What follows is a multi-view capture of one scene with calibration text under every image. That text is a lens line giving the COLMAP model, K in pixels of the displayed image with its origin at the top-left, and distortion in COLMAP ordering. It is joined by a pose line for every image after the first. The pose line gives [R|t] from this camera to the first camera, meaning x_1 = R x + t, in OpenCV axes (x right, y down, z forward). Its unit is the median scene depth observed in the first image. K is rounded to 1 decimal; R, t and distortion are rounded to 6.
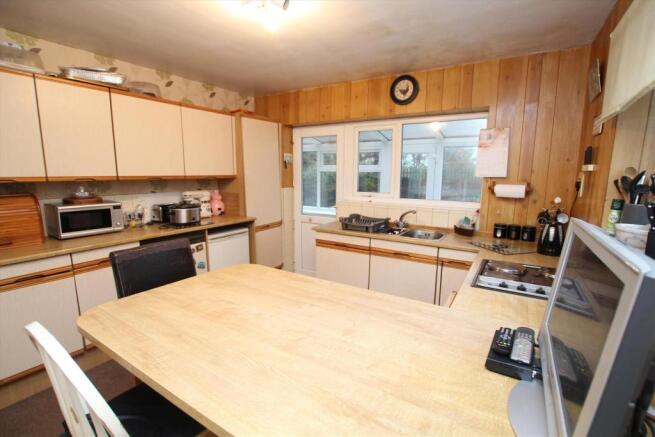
lens RADIAL K [[301.2, 0, 327.5], [0, 301.2, 218.5], [0, 0, 1]] dist [-0.024394, -0.000243]
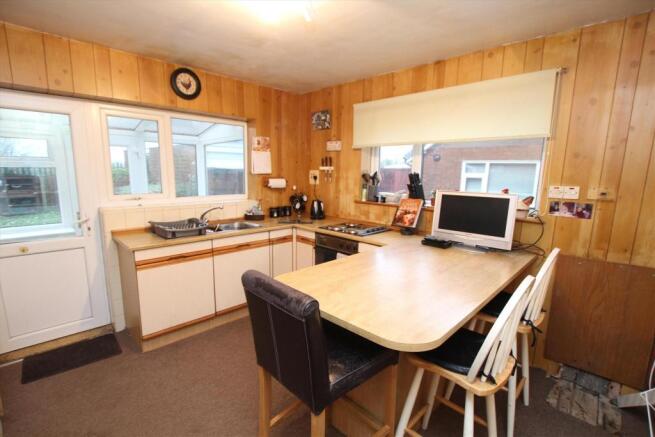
lens RADIAL K [[301.2, 0, 327.5], [0, 301.2, 218.5], [0, 0, 1]] dist [-0.024394, -0.000243]
pose [[0.212181, -0.156229, 0.964661, -0.671084], [0.132414, 0.982631, 0.130014, -0.073414], [-0.968218, 0.100148, 0.229183, 0.406280]]
